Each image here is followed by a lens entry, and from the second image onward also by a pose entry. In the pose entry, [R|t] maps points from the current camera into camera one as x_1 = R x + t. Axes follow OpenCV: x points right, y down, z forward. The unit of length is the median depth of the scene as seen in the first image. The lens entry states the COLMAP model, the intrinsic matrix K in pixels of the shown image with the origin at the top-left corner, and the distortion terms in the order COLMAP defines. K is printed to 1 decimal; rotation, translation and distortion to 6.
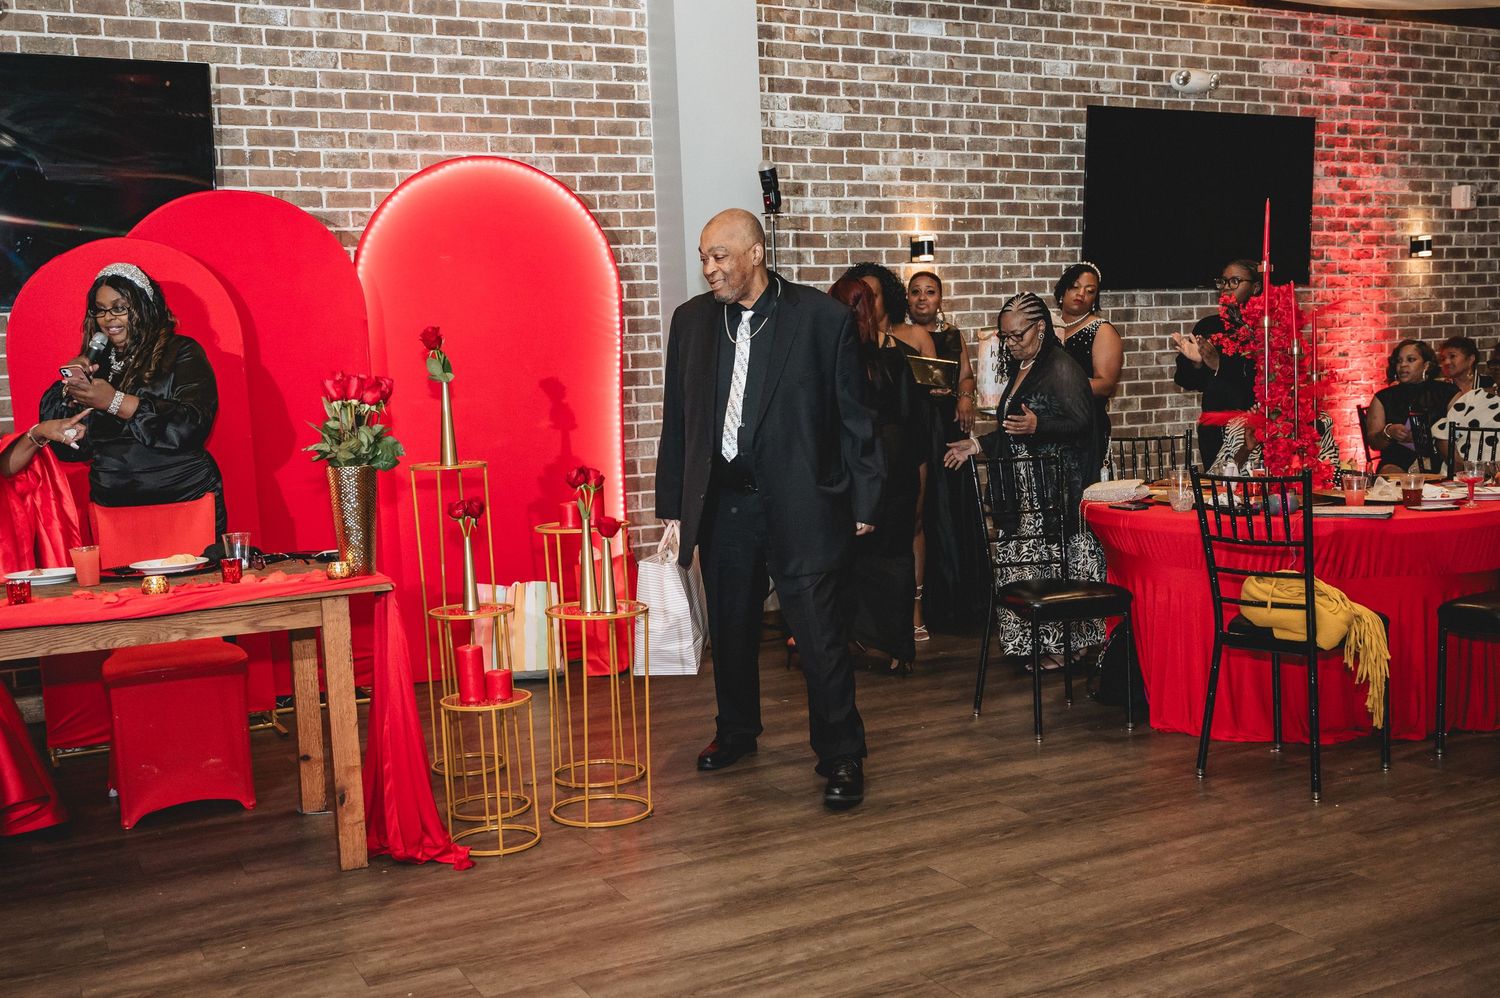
lens RADIAL K [[1487.5, 0, 743.5], [0, 1487.5, 507.8], [0, 0, 1]] dist [-0.006181, 0.000000]
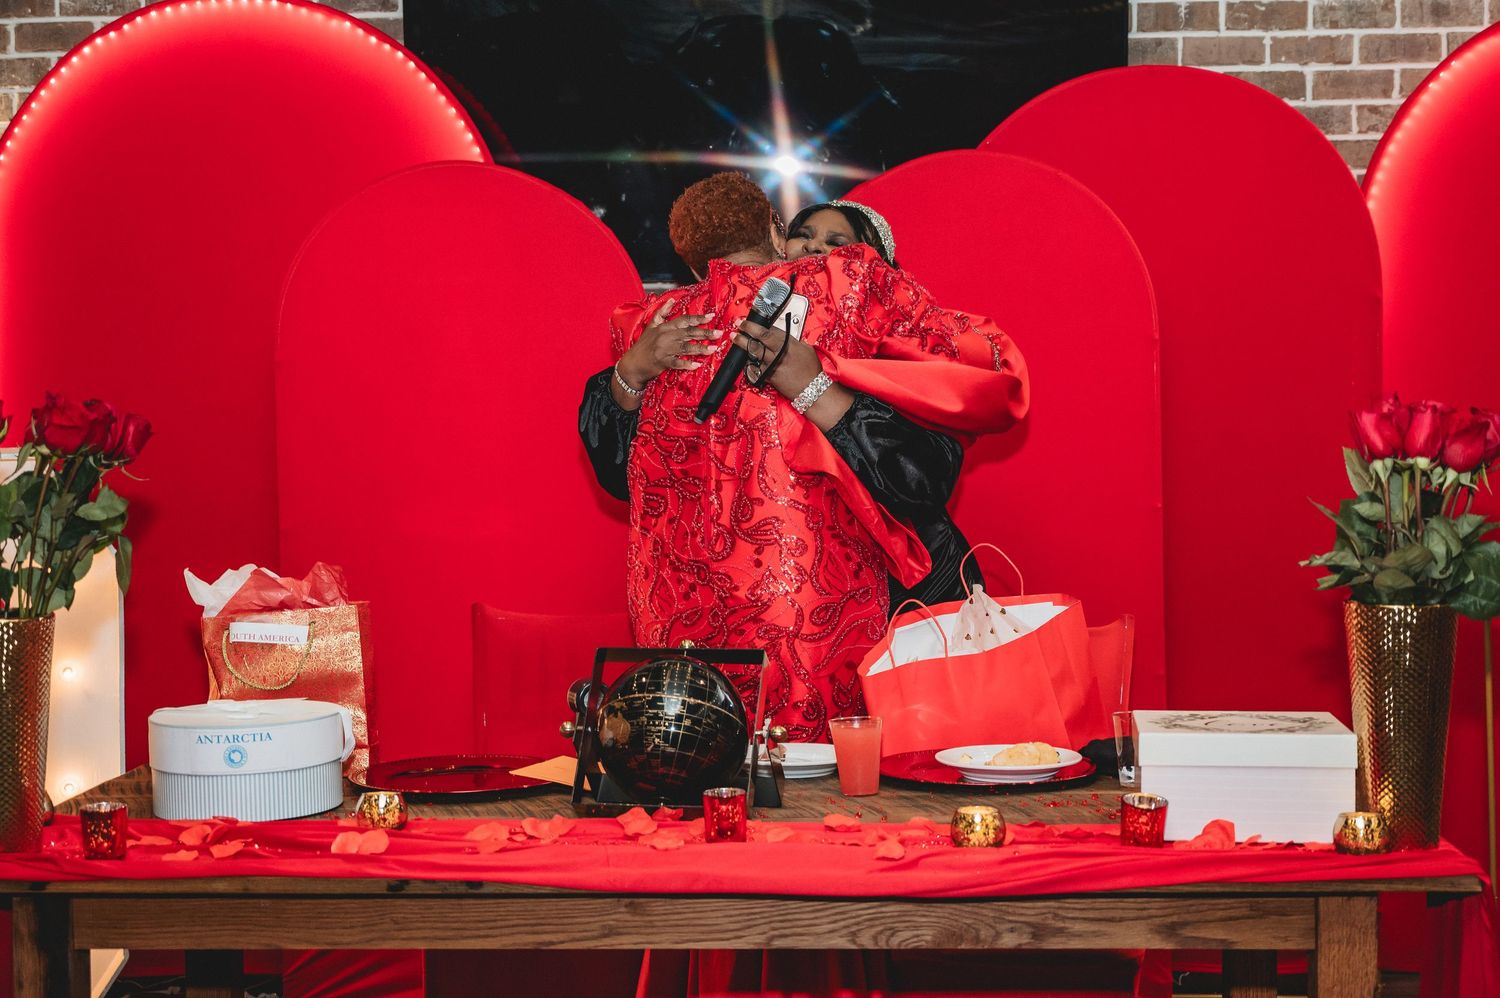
lens RADIAL K [[2139.9, 0, 752.7], [0, 2139.9, 510.1], [0, 0, 1]] dist [0.004363, 0.000000]
pose [[0.880766, 0.052981, -0.470579, -0.133807], [-0.069852, 0.997387, -0.018447, -0.030697], [0.468372, 0.049118, 0.882165, 0.335128]]
